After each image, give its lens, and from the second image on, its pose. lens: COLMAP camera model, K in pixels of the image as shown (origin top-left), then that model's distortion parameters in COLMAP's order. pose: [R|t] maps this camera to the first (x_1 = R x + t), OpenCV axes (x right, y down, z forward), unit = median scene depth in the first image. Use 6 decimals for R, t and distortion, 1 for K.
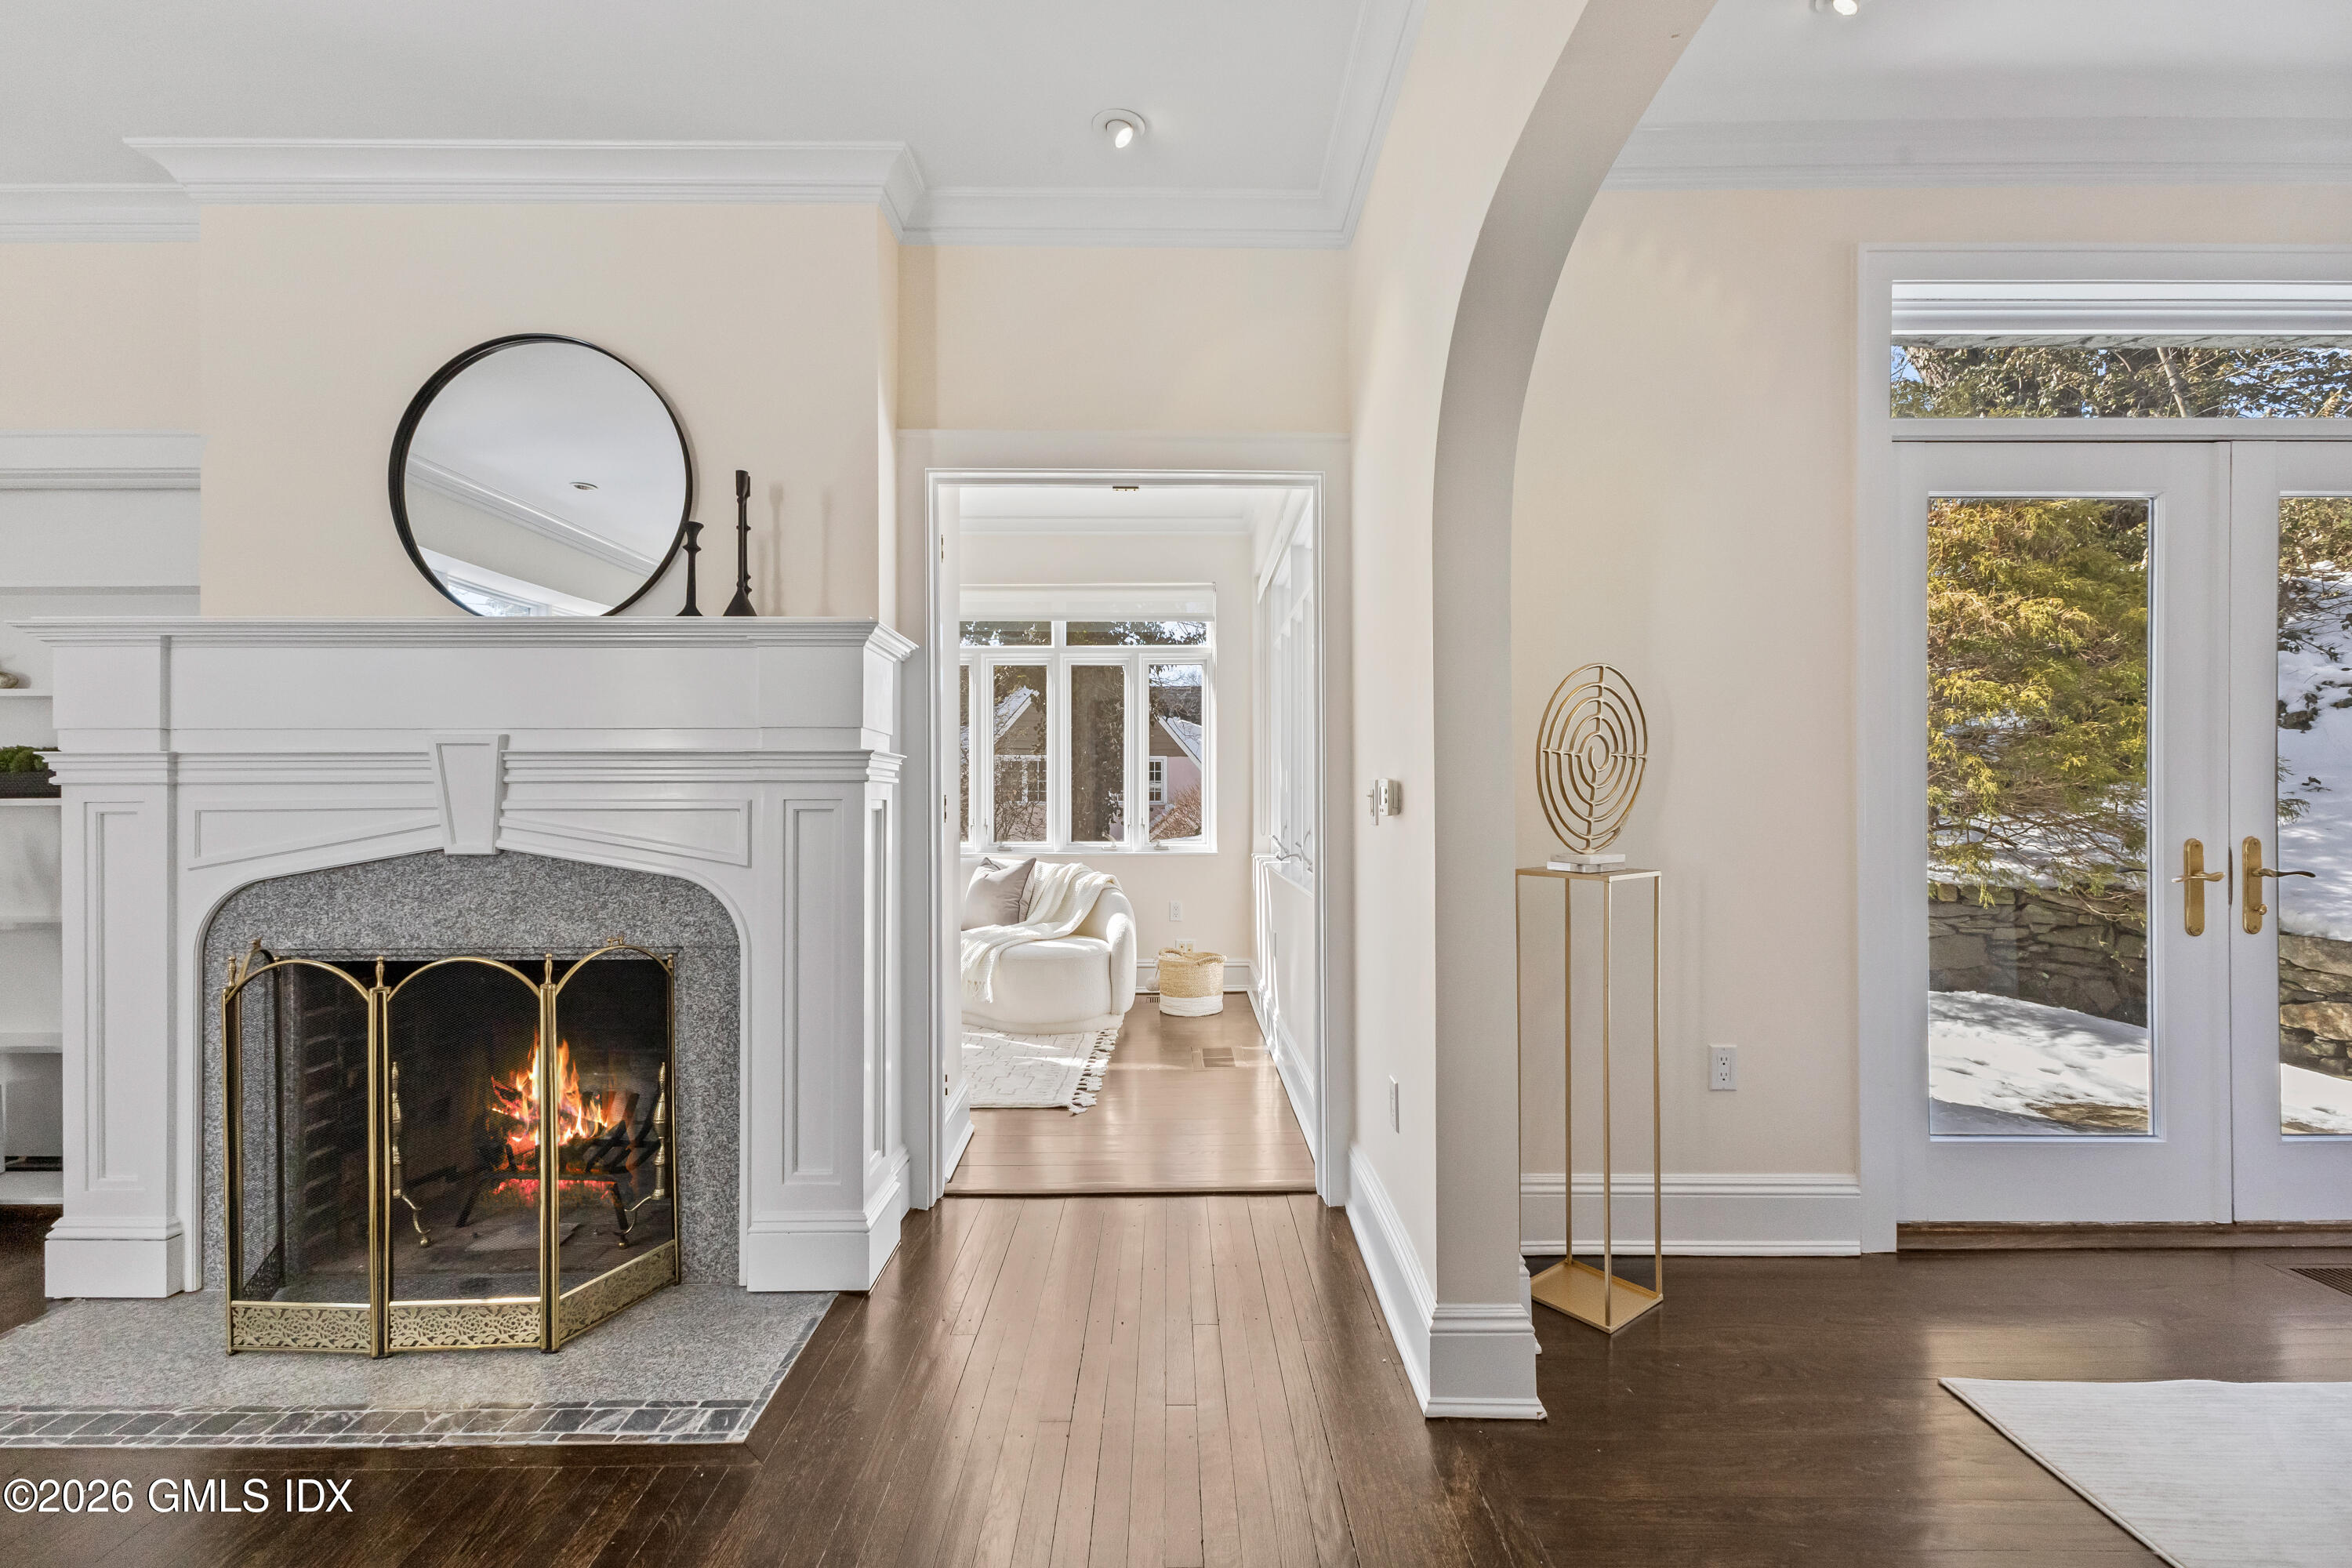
lens RADIAL K [[1033.6, 0, 1182.4], [0, 1033.6, 798.7], [0, 0, 1]] dist [0.012378, -0.001042]
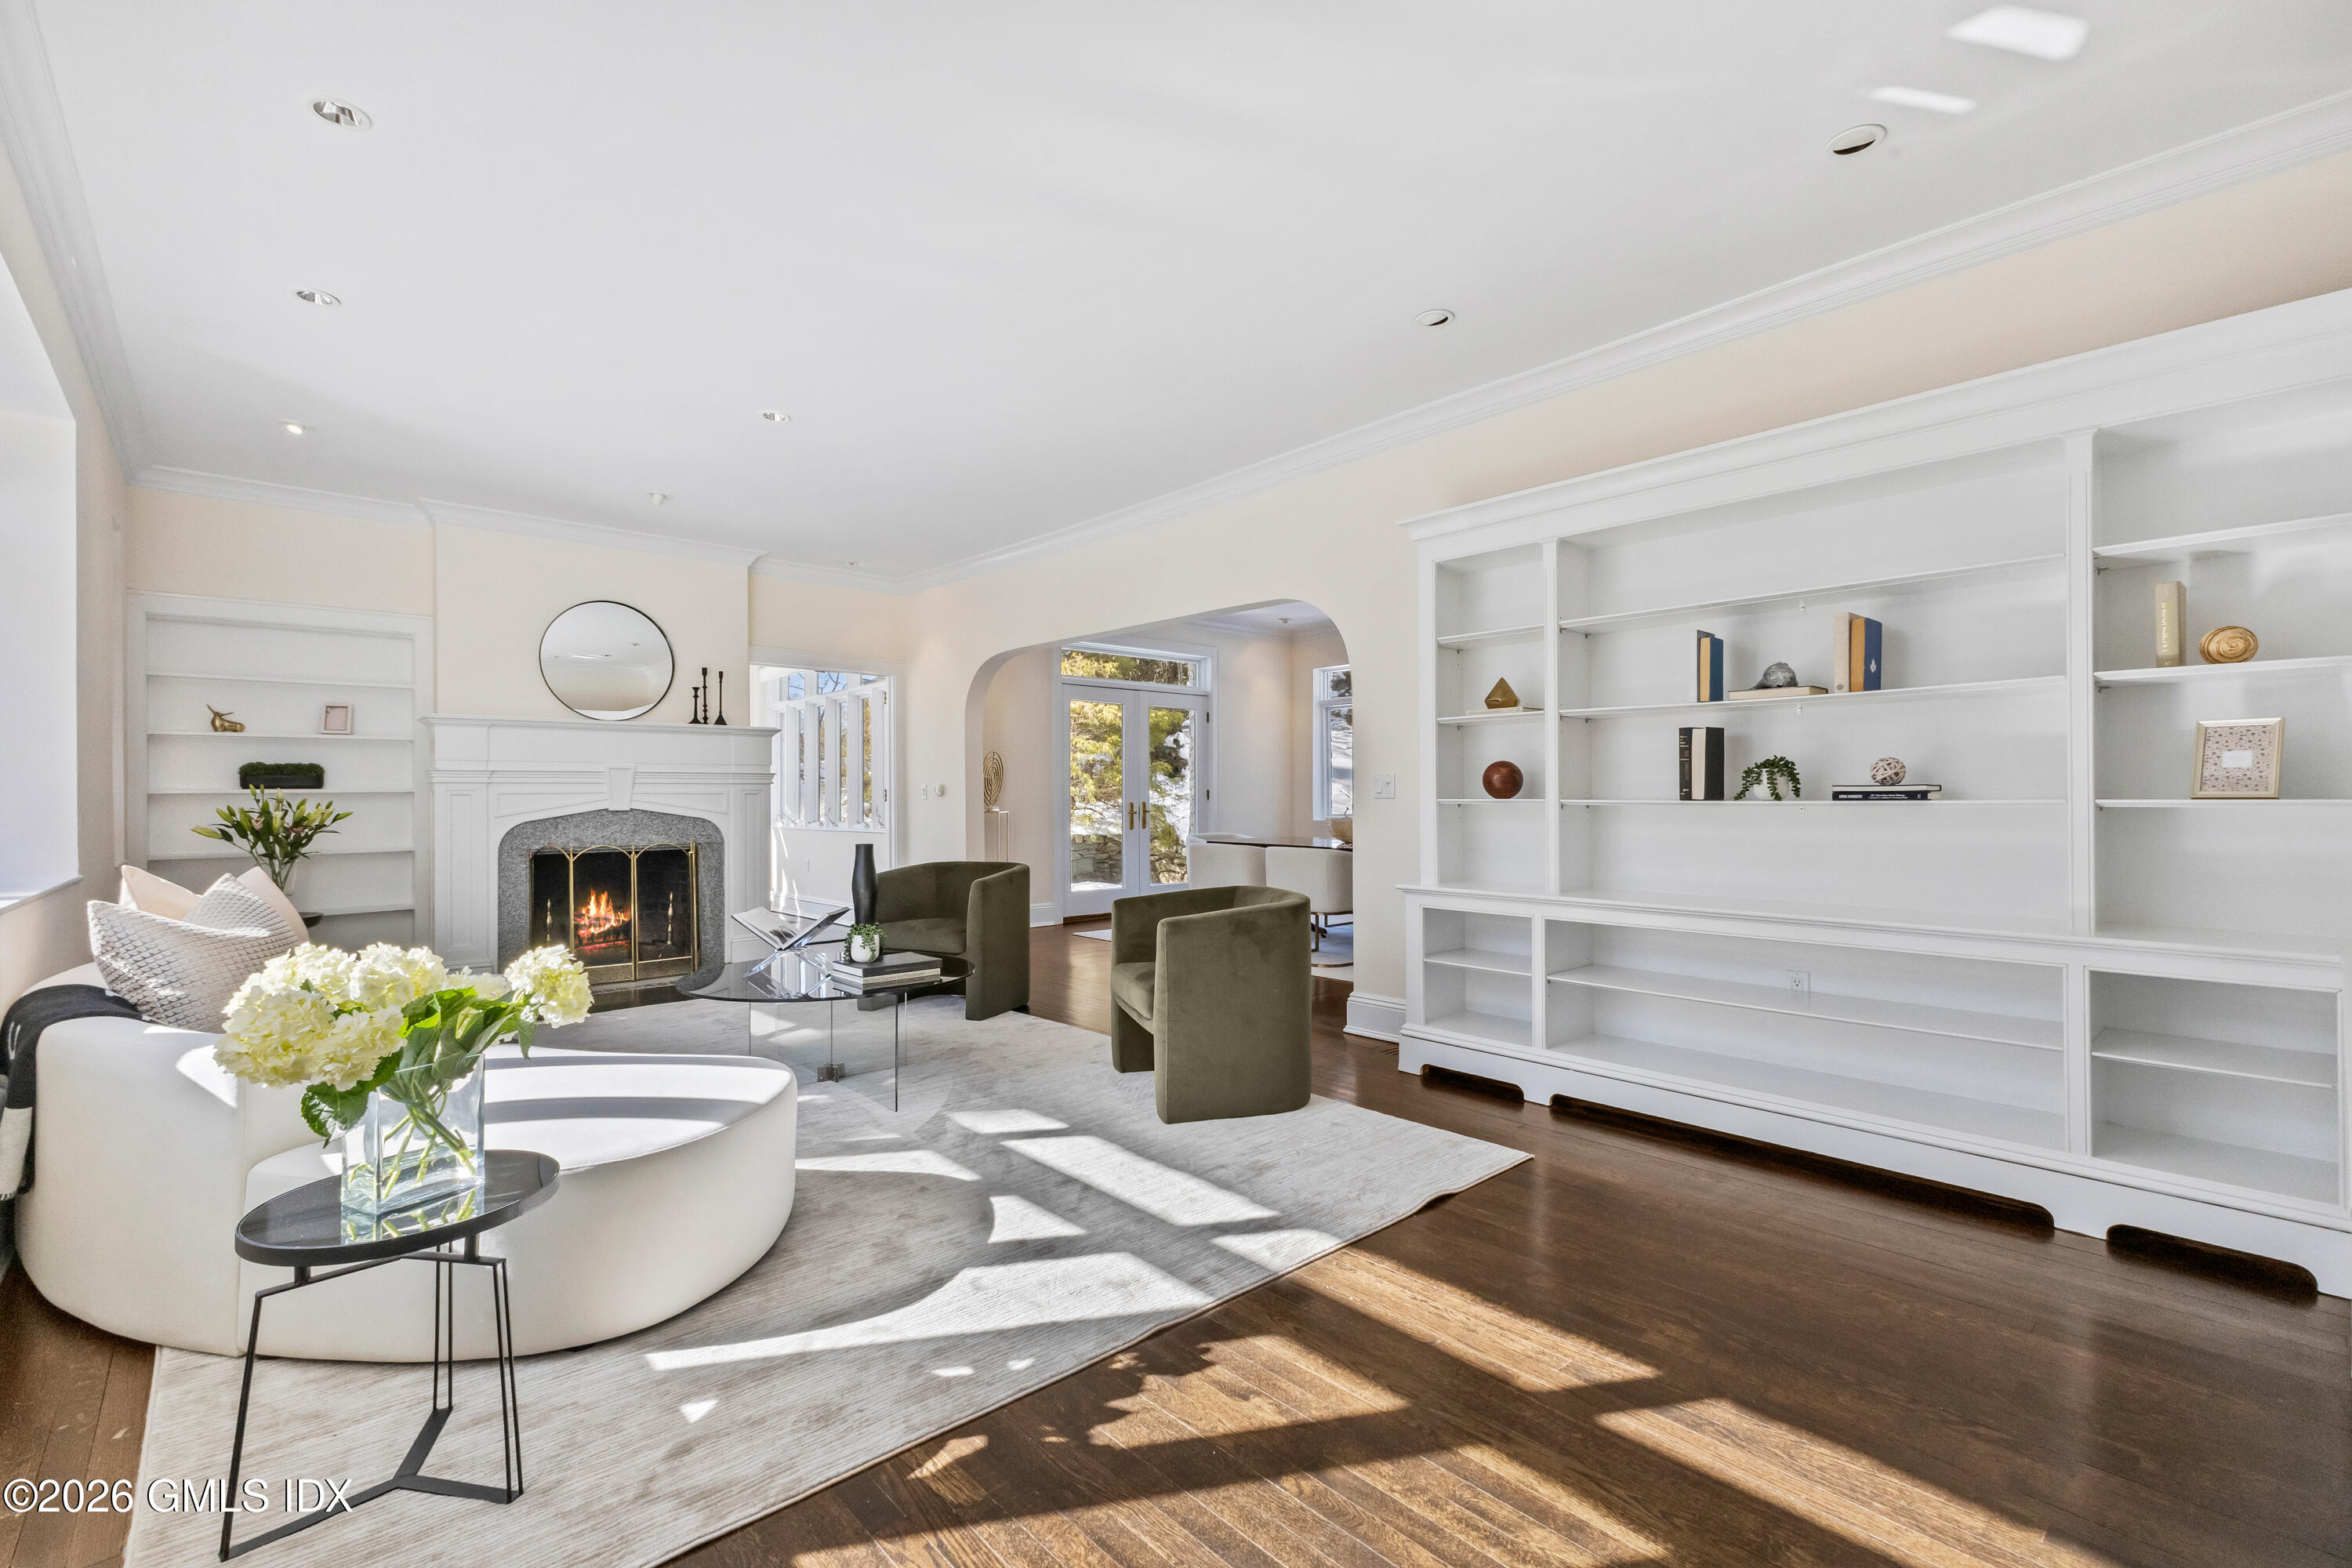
lens RADIAL K [[1033.6, 0, 1174.1], [0, 1033.6, 783.0], [0, 0, 1]] dist [0.012378, -0.001042]
pose [[0.751041, 0.006392, 0.660224, -1.259184], [0.003562, 0.999899, -0.013732, 0.022905], [-0.660245, 0.012665, 0.750943, -1.758164]]
